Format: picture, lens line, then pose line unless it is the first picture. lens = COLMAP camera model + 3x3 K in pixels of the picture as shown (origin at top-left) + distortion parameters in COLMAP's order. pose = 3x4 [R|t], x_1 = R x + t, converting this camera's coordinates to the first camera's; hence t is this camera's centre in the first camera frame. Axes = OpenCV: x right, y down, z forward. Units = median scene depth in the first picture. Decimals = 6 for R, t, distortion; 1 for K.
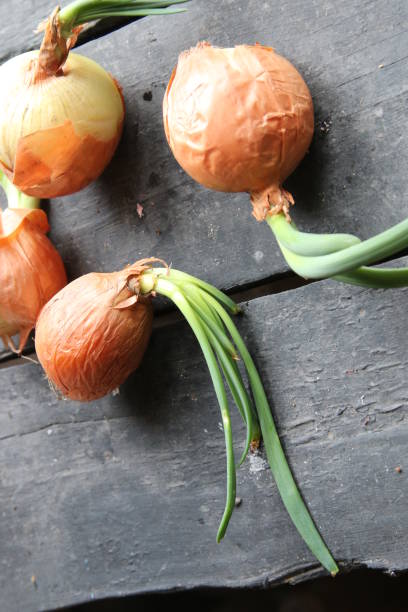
lens RADIAL K [[1500.0, 0, 204.0], [0, 1500.0, 306.0], [0, 0, 1]] dist [0.221935, 0.149775]
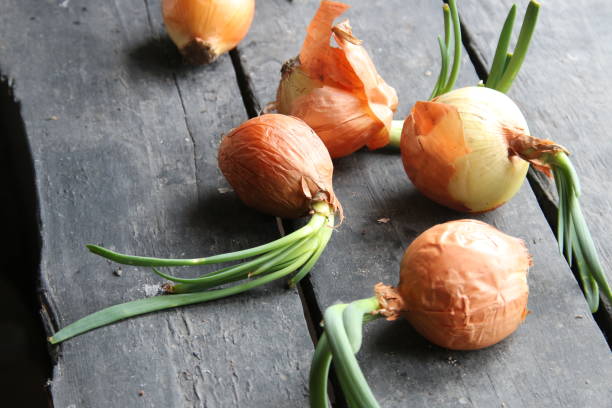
lens RADIAL K [[1500.0, 0, 306.0], [0, 1500.0, 204.0], [0, 0, 1]] dist [0.221935, 0.149775]
pose [[-0.083141, 0.983855, -0.158482, 0.140547], [-0.995781, -0.088217, -0.025256, 0.025447], [-0.038829, 0.155714, 0.987039, -0.110254]]
